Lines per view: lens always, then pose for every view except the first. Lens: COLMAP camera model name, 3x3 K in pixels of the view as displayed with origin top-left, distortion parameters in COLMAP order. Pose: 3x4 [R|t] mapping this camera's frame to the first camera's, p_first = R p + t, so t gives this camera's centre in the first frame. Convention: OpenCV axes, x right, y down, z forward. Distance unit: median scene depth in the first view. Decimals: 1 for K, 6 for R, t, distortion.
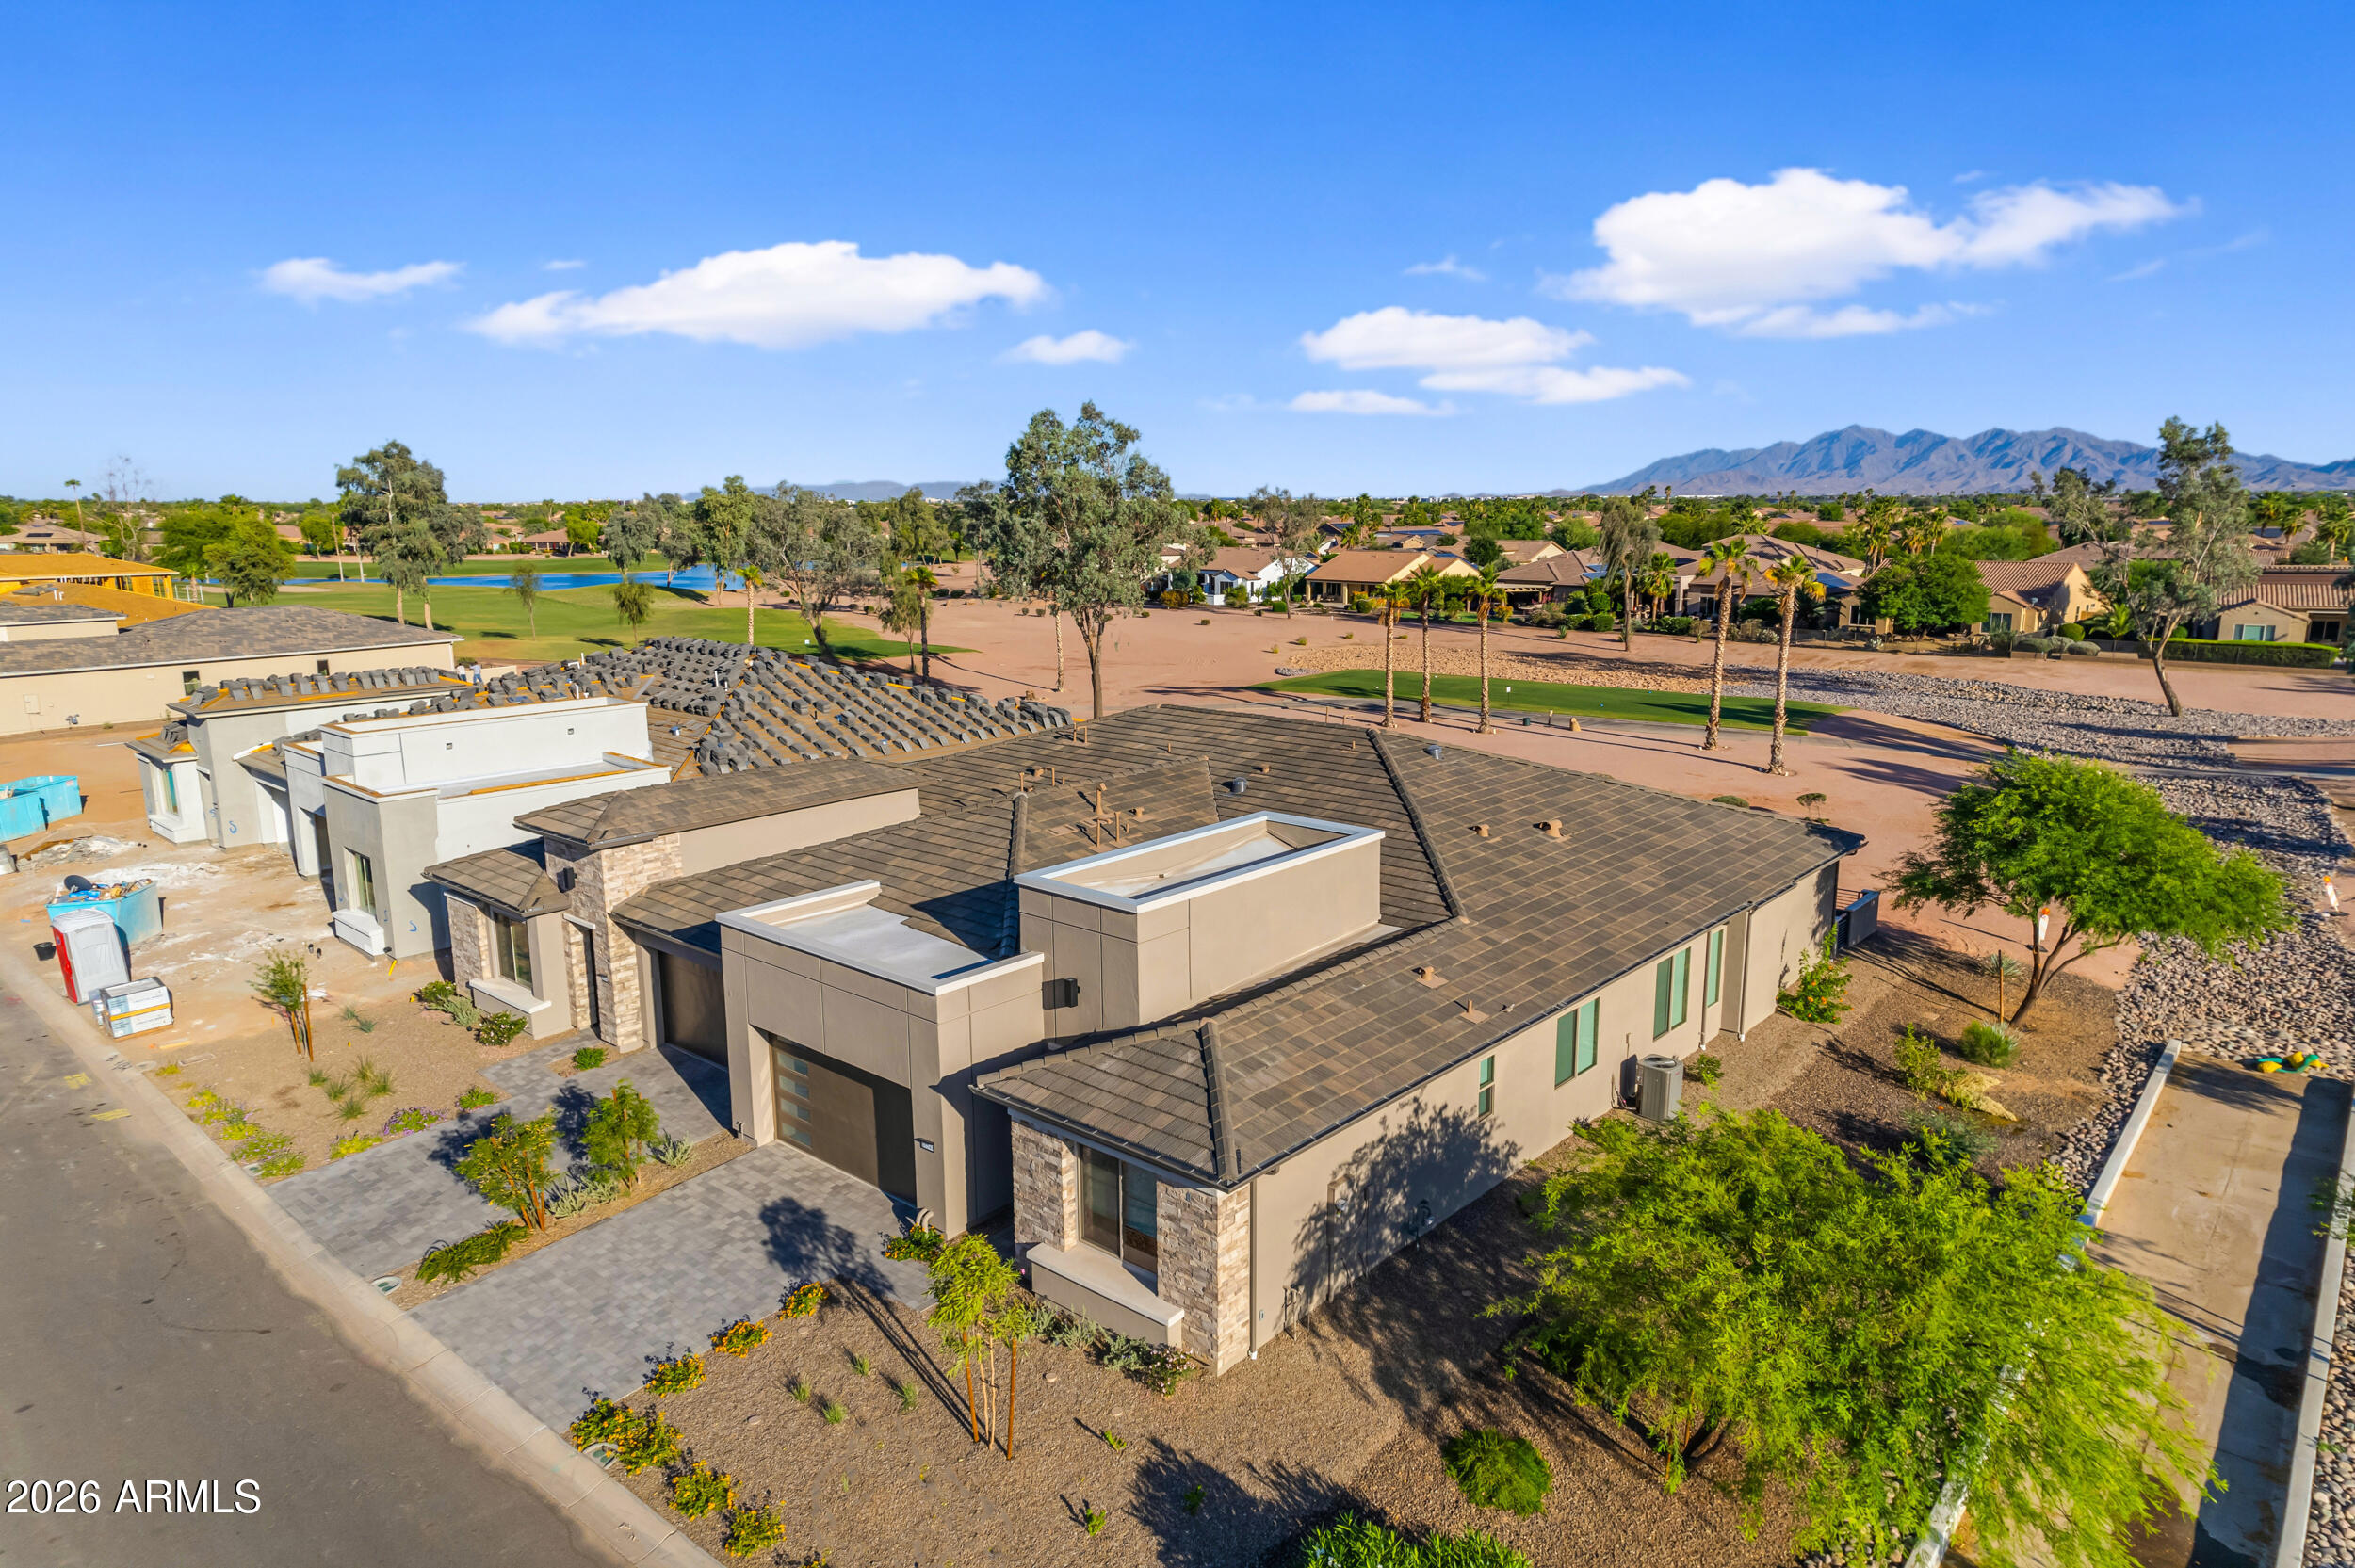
lens RADIAL K [[1475.3, 0, 1182.4], [0, 1475.3, 787.7], [0, 0, 1]] dist [-0.003229, 0.042054]
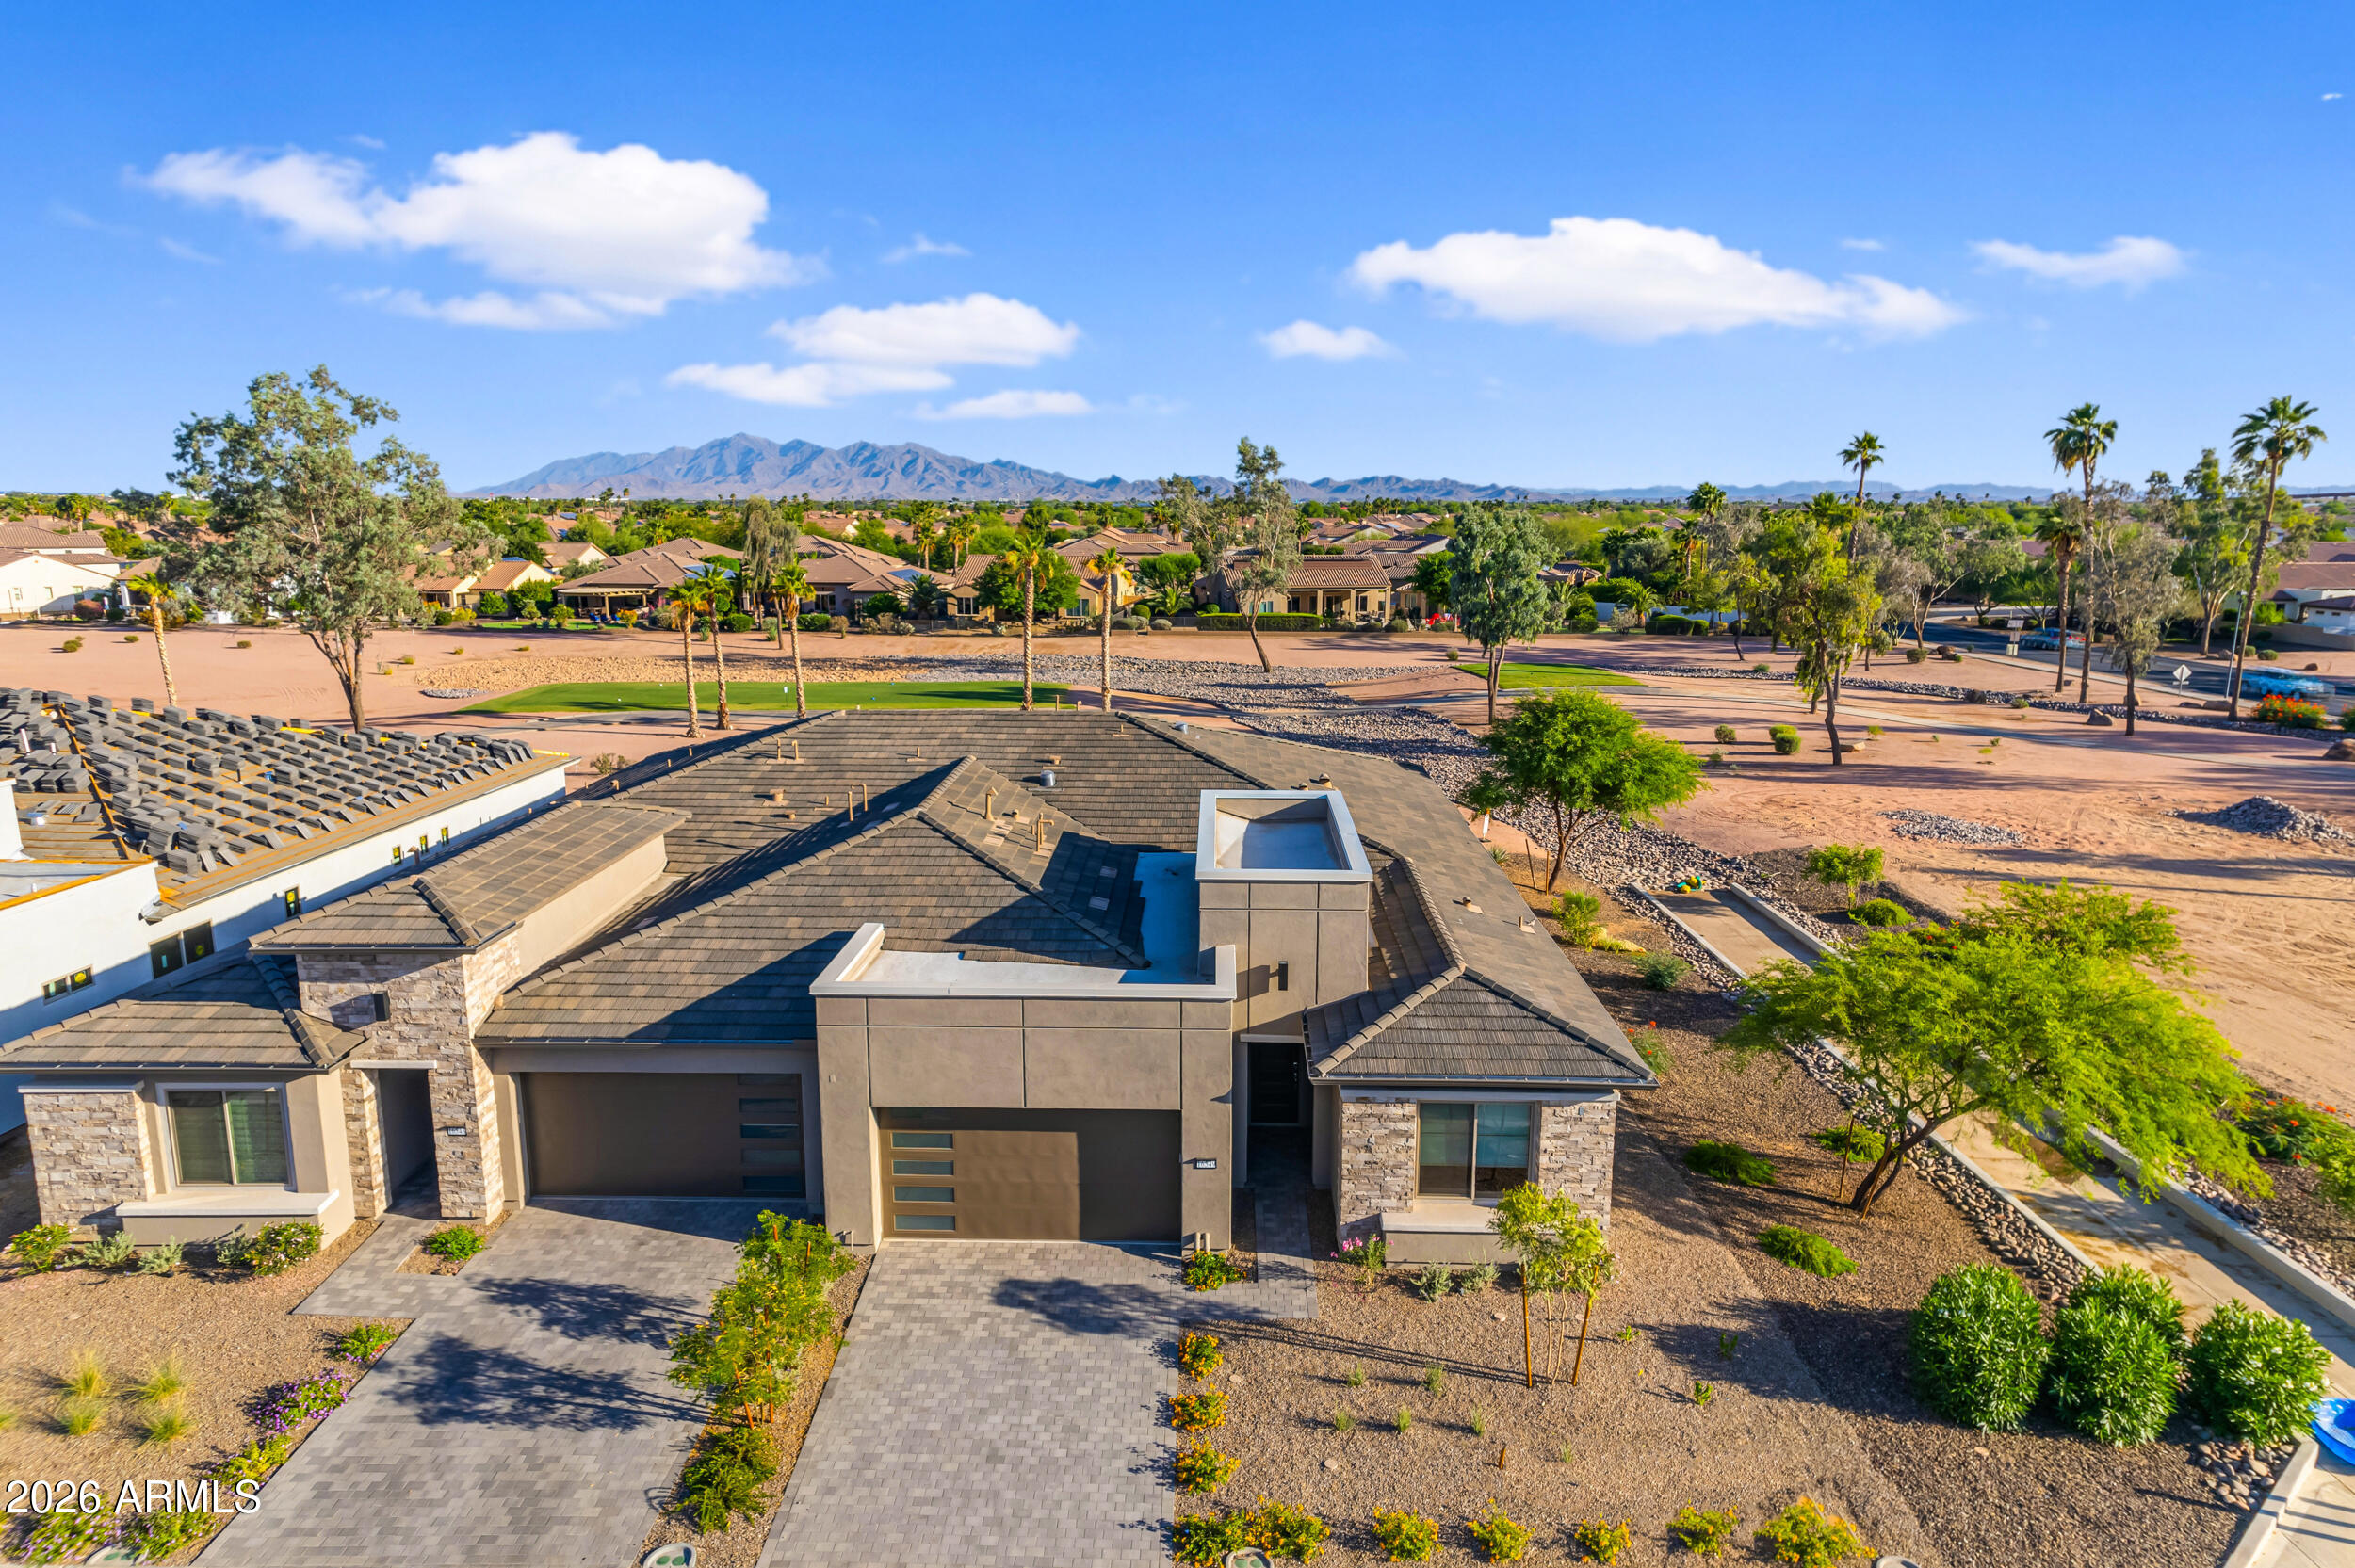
lens RADIAL K [[1475.3, 0, 1182.4], [0, 1475.3, 787.7], [0, 0, 1]] dist [-0.003229, 0.042054]
pose [[0.766931, -0.116413, 0.631083, -0.592045], [0.117757, 0.992239, 0.039928, -0.028179], [-0.630833, 0.043693, 0.774687, 0.211016]]
